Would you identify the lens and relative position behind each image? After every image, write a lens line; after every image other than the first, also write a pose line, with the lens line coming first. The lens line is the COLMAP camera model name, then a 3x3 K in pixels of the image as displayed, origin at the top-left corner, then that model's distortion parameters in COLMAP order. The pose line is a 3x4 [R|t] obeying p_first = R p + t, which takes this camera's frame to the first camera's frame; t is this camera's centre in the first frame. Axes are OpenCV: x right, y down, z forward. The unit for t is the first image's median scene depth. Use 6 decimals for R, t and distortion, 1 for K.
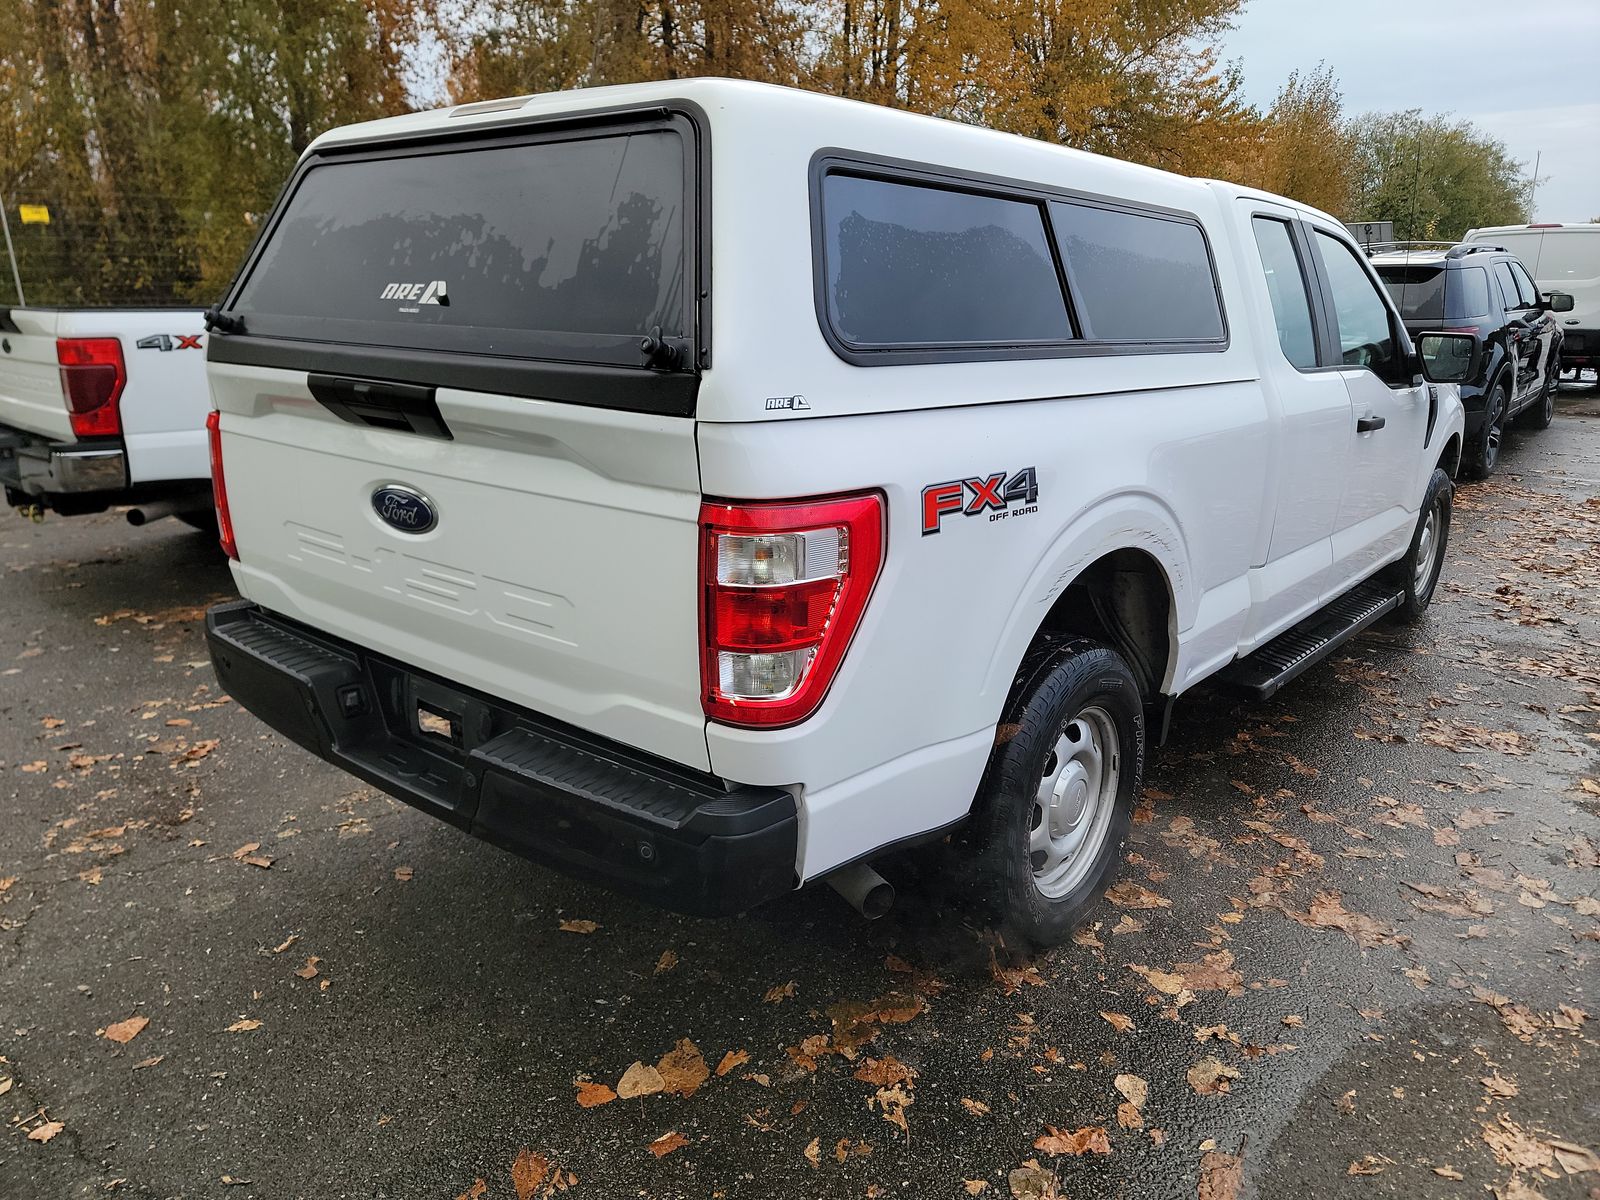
lens RADIAL K [[1124.9, 0, 814.5], [0, 1124.9, 603.8], [0, 0, 1]] dist [0.045451, -0.011869]
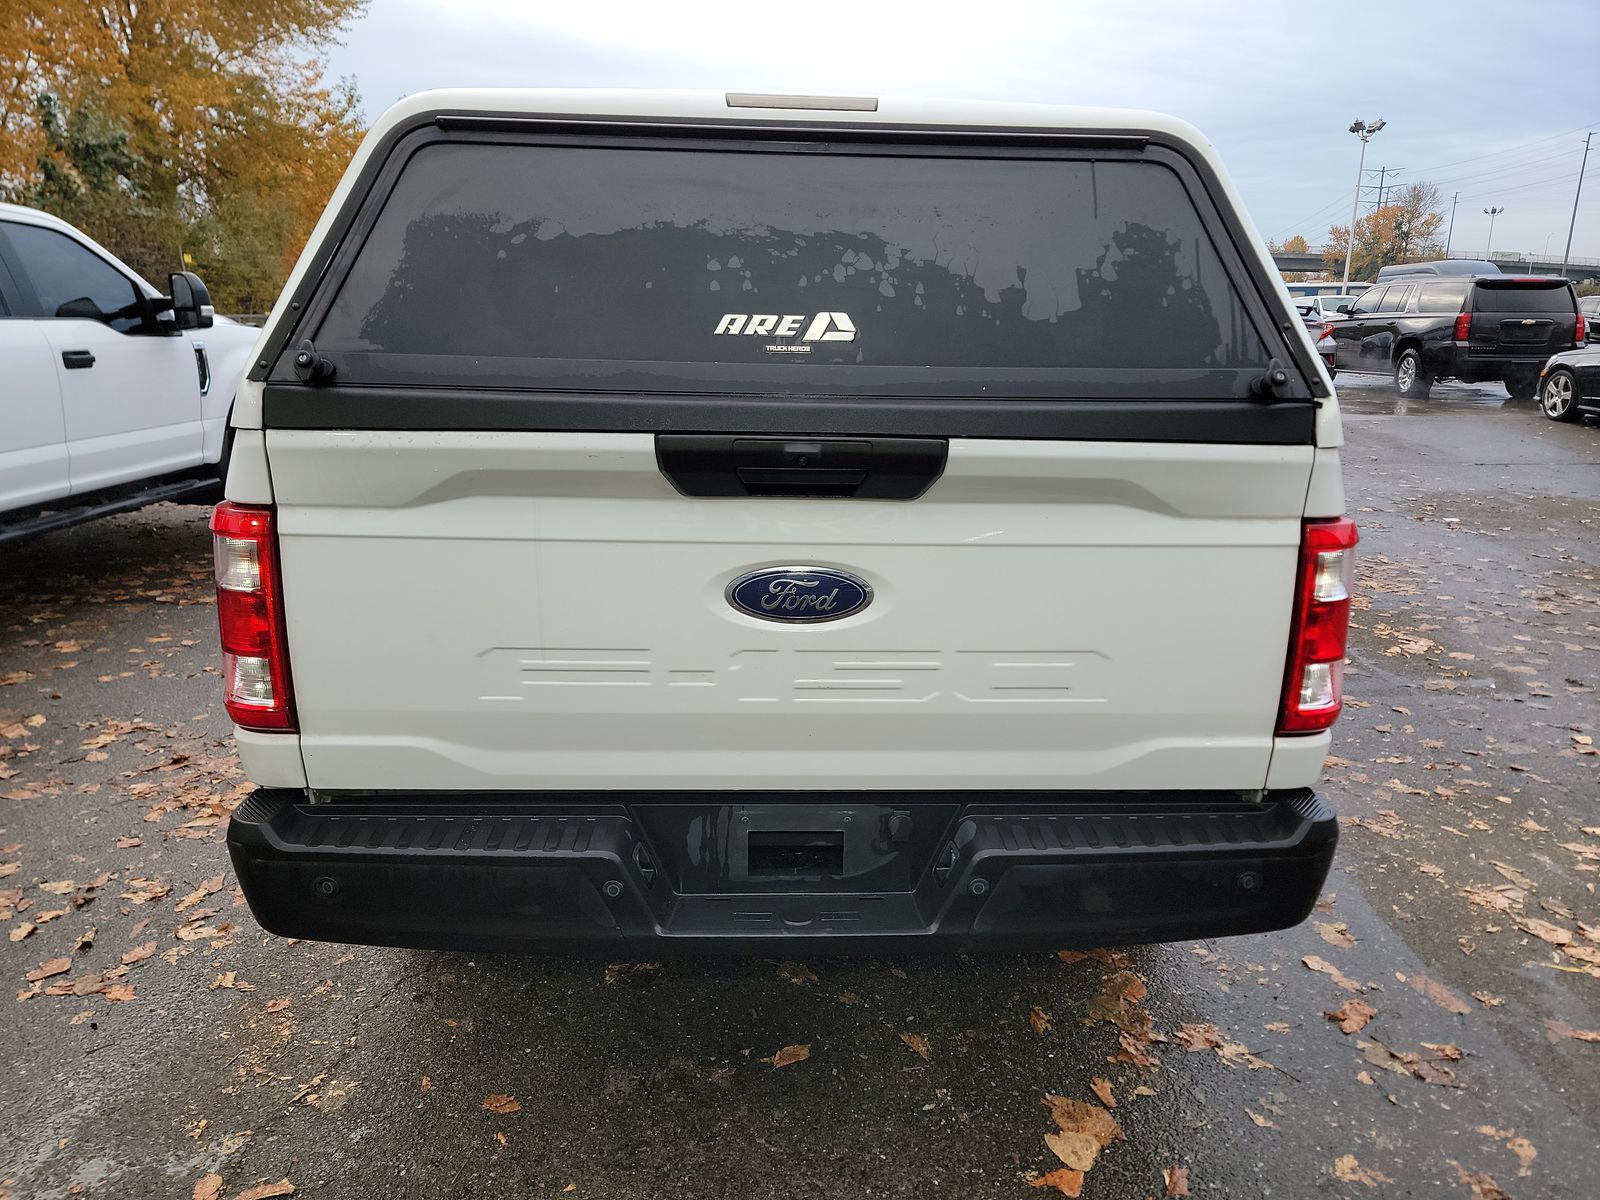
lens RADIAL K [[1124.9, 0, 807.9], [0, 1124.9, 605.4], [0, 0, 1]] dist [0.045451, -0.011869]
pose [[0.745687, -0.162529, 0.646170, -0.880448], [0.171031, 0.983990, 0.050129, -0.115934], [-0.643972, 0.073135, 0.761546, 0.392083]]
